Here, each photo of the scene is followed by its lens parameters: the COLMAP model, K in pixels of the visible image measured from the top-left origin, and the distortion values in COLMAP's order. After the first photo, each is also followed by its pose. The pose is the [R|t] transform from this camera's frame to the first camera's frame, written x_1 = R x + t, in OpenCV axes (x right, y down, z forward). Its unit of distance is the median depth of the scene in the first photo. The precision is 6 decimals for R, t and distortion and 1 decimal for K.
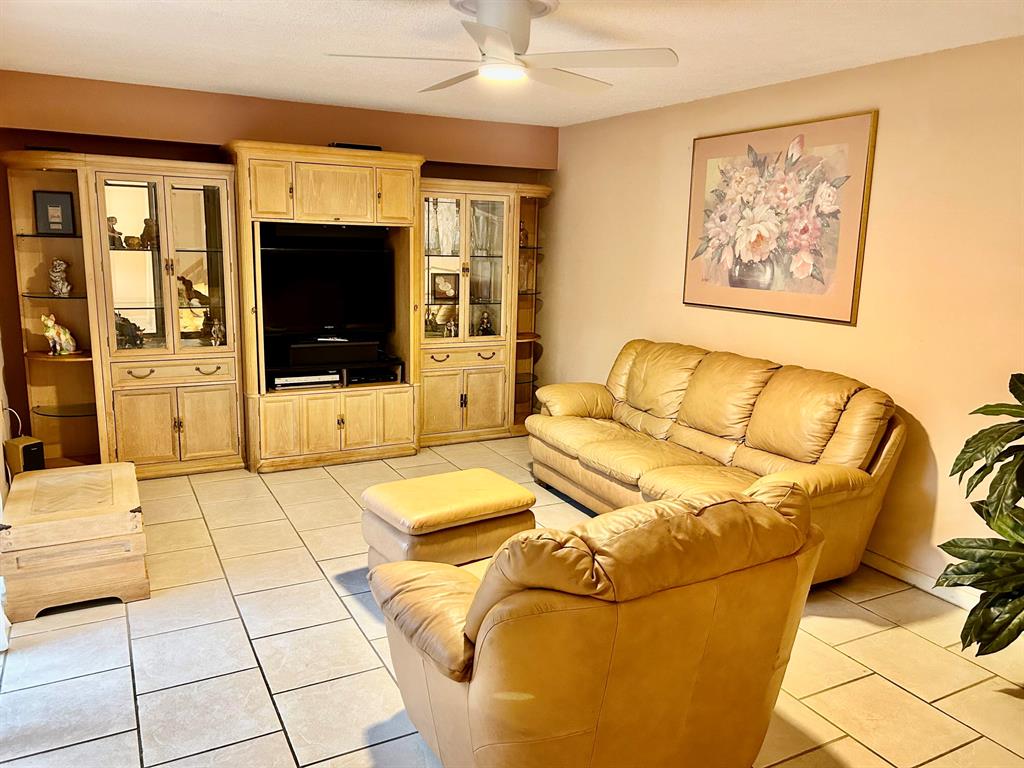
lens RADIAL K [[772.4, 0, 510.7], [0, 772.4, 383.9], [0, 0, 1]] dist [-0.005380, -0.000431]
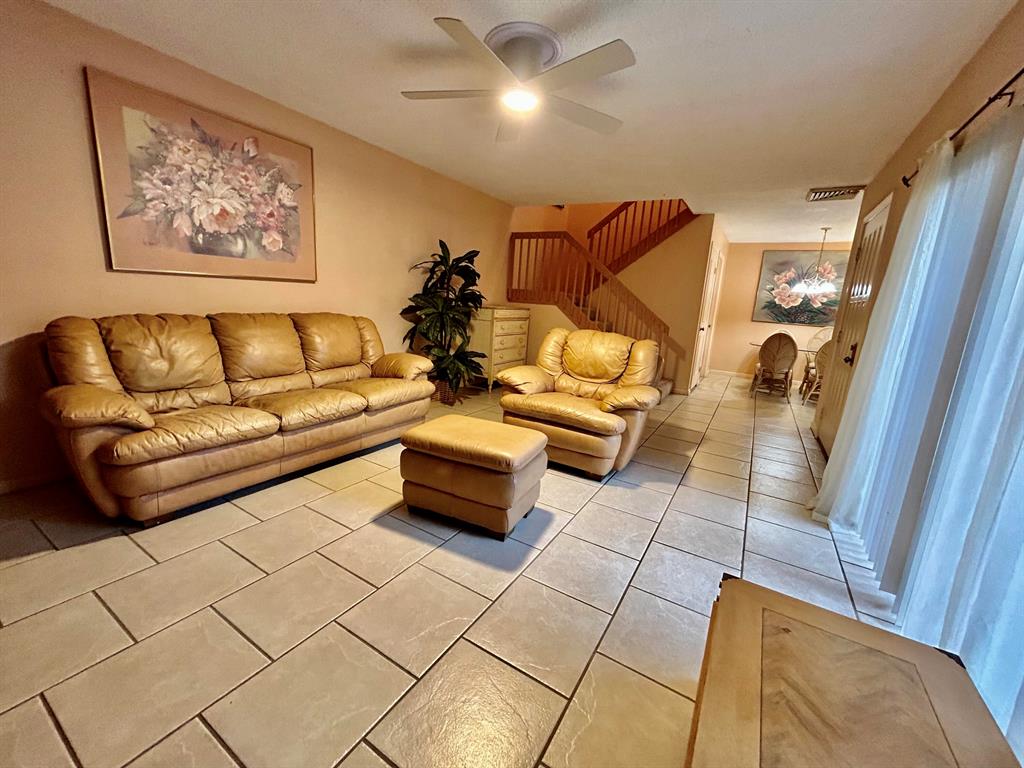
lens RADIAL K [[410.7, 0, 509.5], [0, 410.7, 380.1], [0, 0, 1]] dist [-0.000689, -0.000136]
pose [[-0.503853, -0.234813, 0.831261, -0.504583], [0.078004, 0.946042, 0.314516, -0.114063], [-0.860260, 0.223312, -0.458350, 1.010077]]
